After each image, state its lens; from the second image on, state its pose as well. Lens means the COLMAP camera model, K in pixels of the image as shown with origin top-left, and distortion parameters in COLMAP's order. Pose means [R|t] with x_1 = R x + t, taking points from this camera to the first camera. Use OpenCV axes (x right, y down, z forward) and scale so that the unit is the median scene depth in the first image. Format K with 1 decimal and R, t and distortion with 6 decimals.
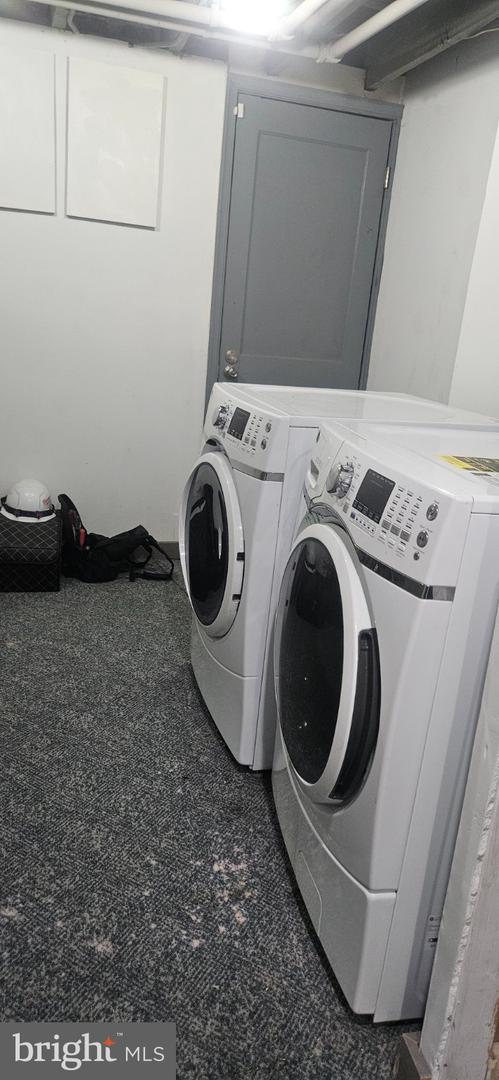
lens RADIAL K [[725.5, 0, 250.4], [0, 725.5, 534.4], [0, 0, 1]] dist [0.060358, -0.038039]
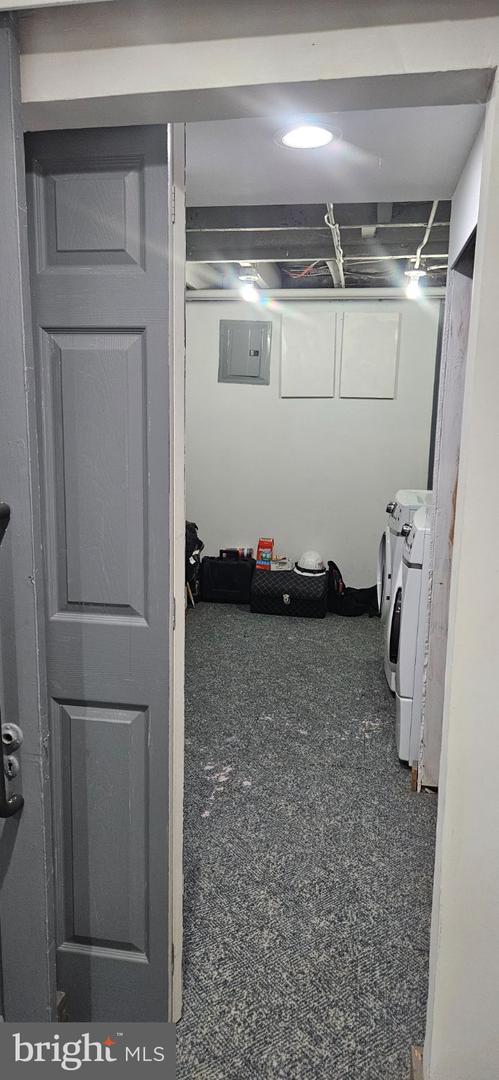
lens RADIAL K [[725.5, 0, 249.8], [0, 725.5, 541.4], [0, 0, 1]] dist [0.060358, -0.038039]
pose [[0.901759, 0.002704, -0.432230, 0.295915], [-0.063475, 0.989968, -0.126234, 0.125248], [0.427552, 0.141269, 0.892884, -0.557220]]
